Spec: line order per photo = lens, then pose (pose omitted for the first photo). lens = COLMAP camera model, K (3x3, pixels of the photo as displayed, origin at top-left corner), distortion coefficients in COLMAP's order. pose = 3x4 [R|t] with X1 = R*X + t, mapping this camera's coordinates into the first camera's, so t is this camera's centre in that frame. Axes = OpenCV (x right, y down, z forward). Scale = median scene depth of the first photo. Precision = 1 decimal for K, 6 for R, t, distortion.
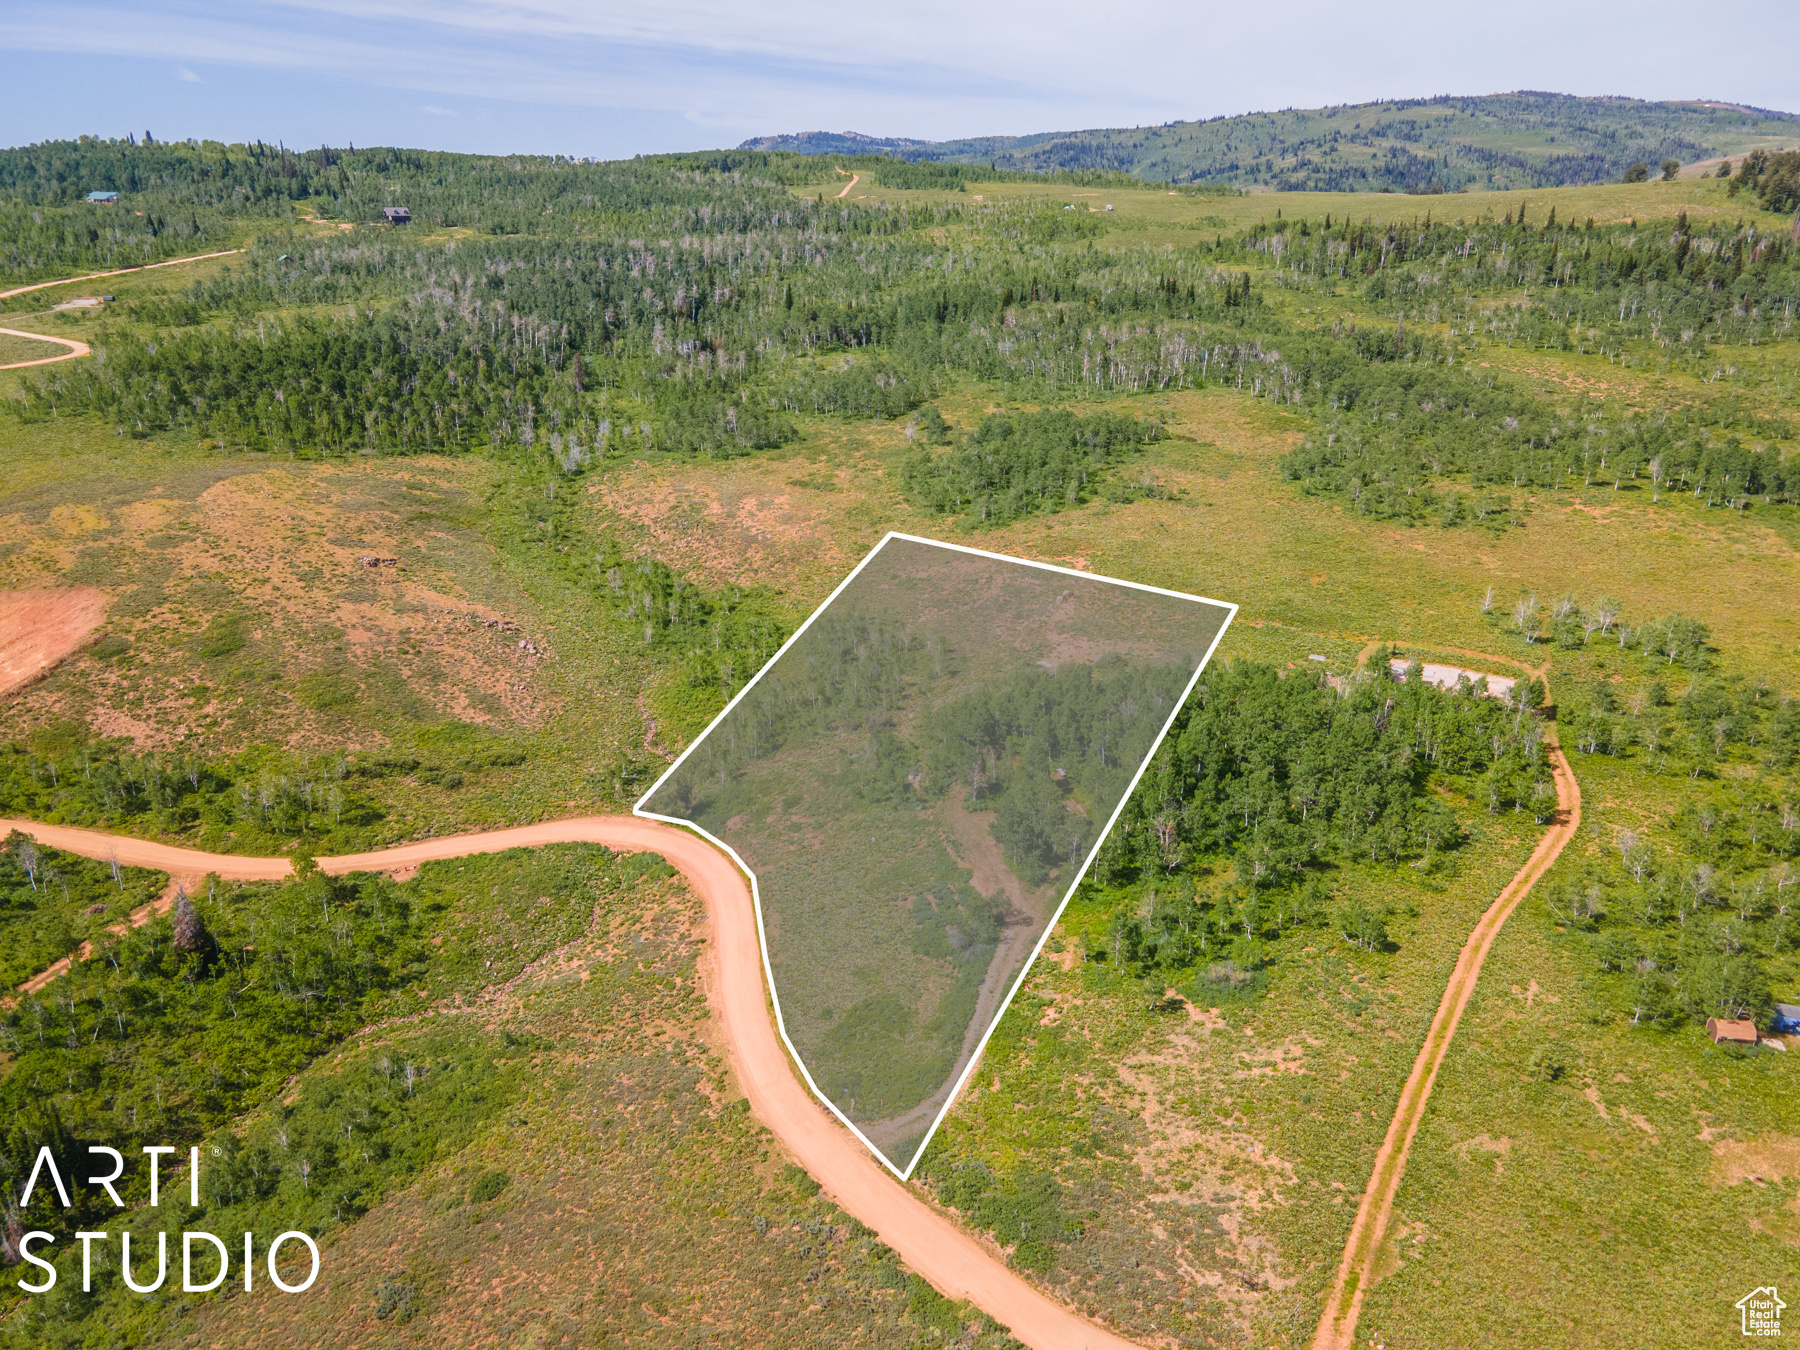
lens RADIAL K [[1298.6, 0, 893.3], [0, 1298.6, 694.0], [0, 0, 1]] dist [0.025462, 0.032779]
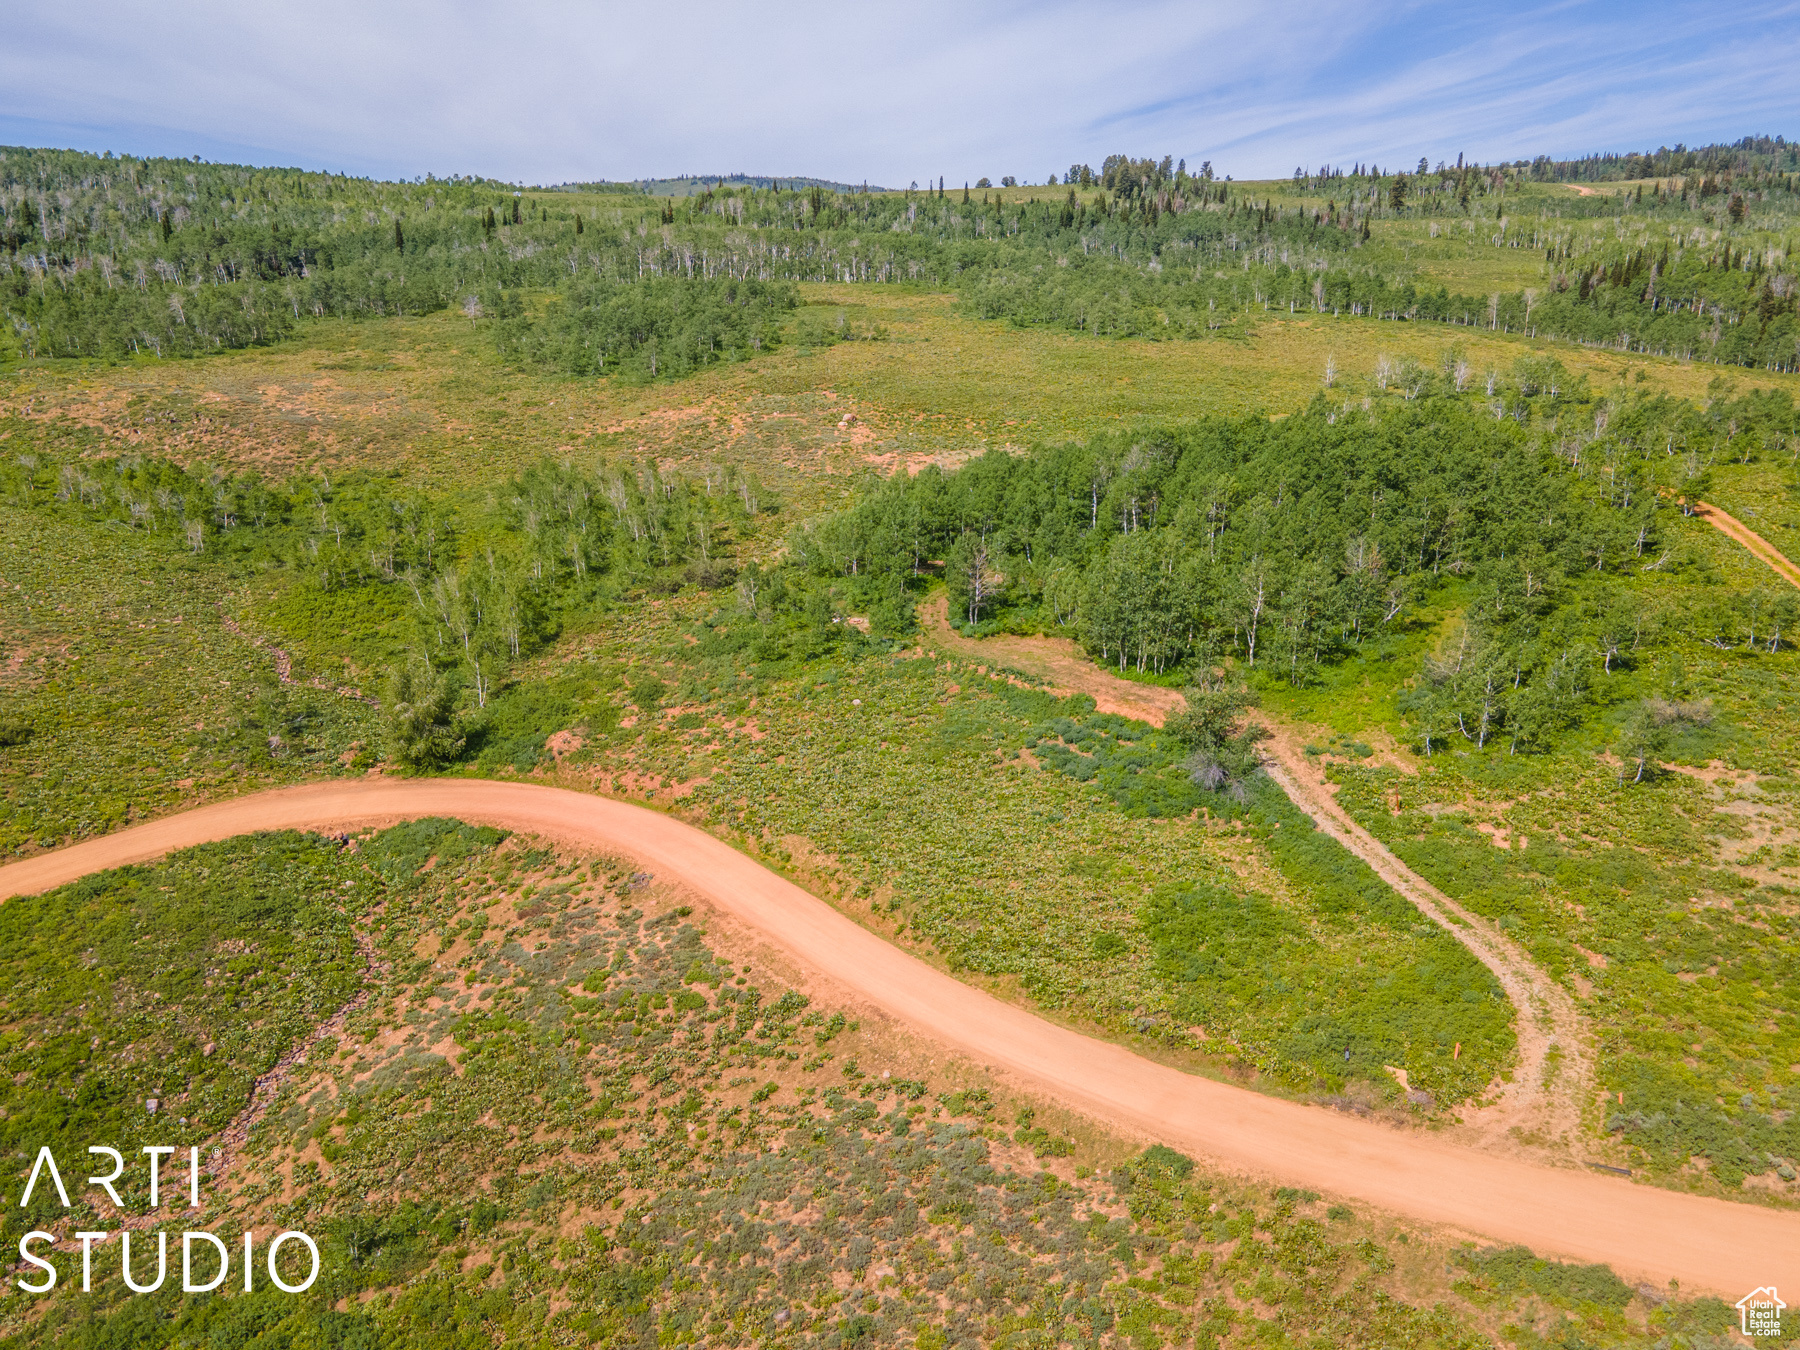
lens RADIAL K [[1298.6, 0, 893.3], [0, 1298.6, 694.0], [0, 0, 1]] dist [0.025462, 0.032779]
pose [[0.883974, -0.153405, 0.441652, -0.239537], [0.178356, 0.983848, -0.015248, 0.113846], [-0.432179, 0.092250, 0.897057, 0.457688]]
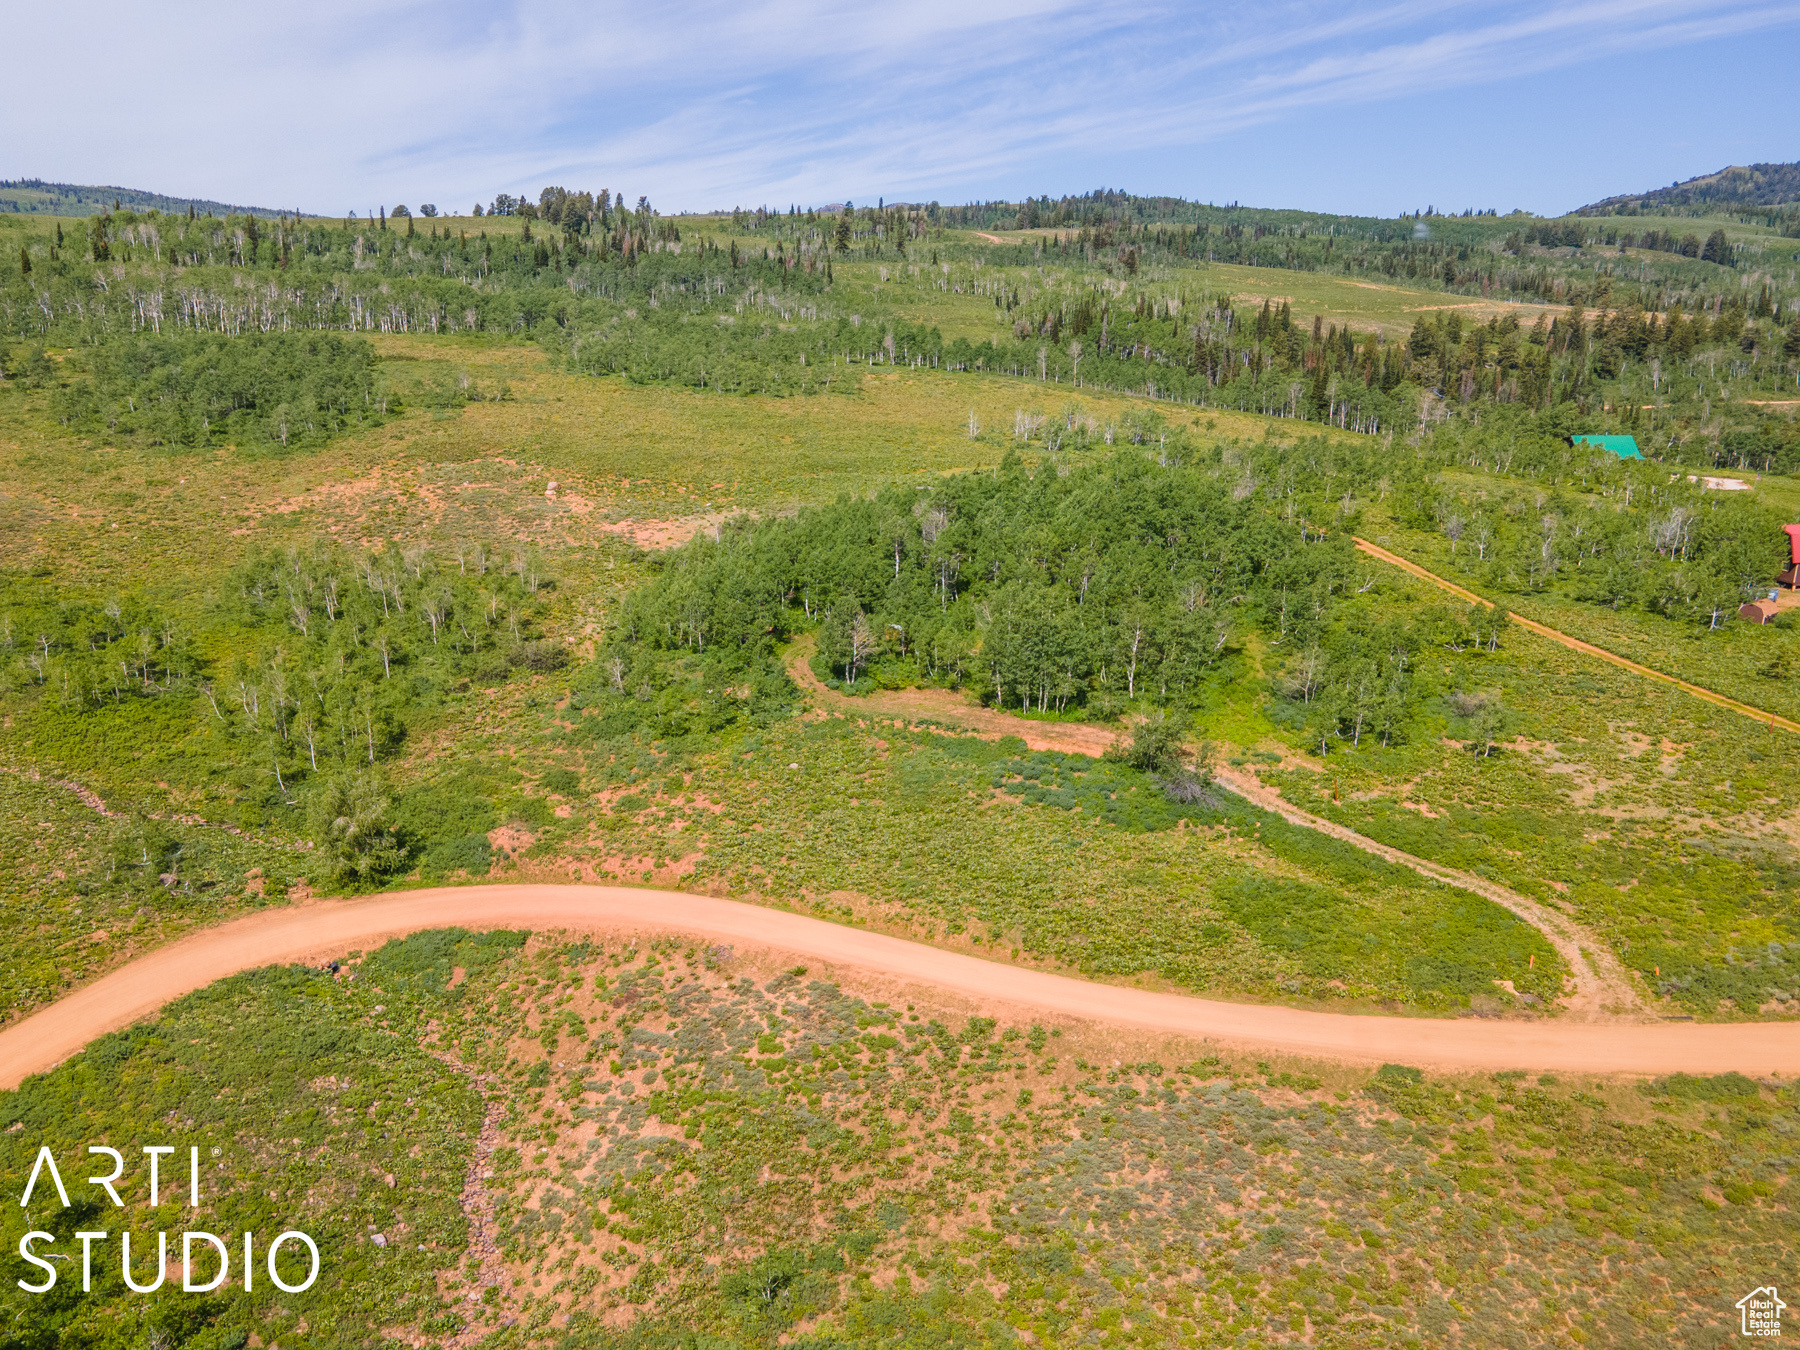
lens RADIAL K [[1451.2, 0, 784.8], [0, 1451.2, 677.2], [0, 0, 1]] dist [0.017483, 0.040607]
pose [[0.668298, -0.193110, 0.718392, -0.460421], [0.273589, 0.961838, 0.004039, 0.065608], [-0.691757, 0.193845, 0.695627, 0.509145]]
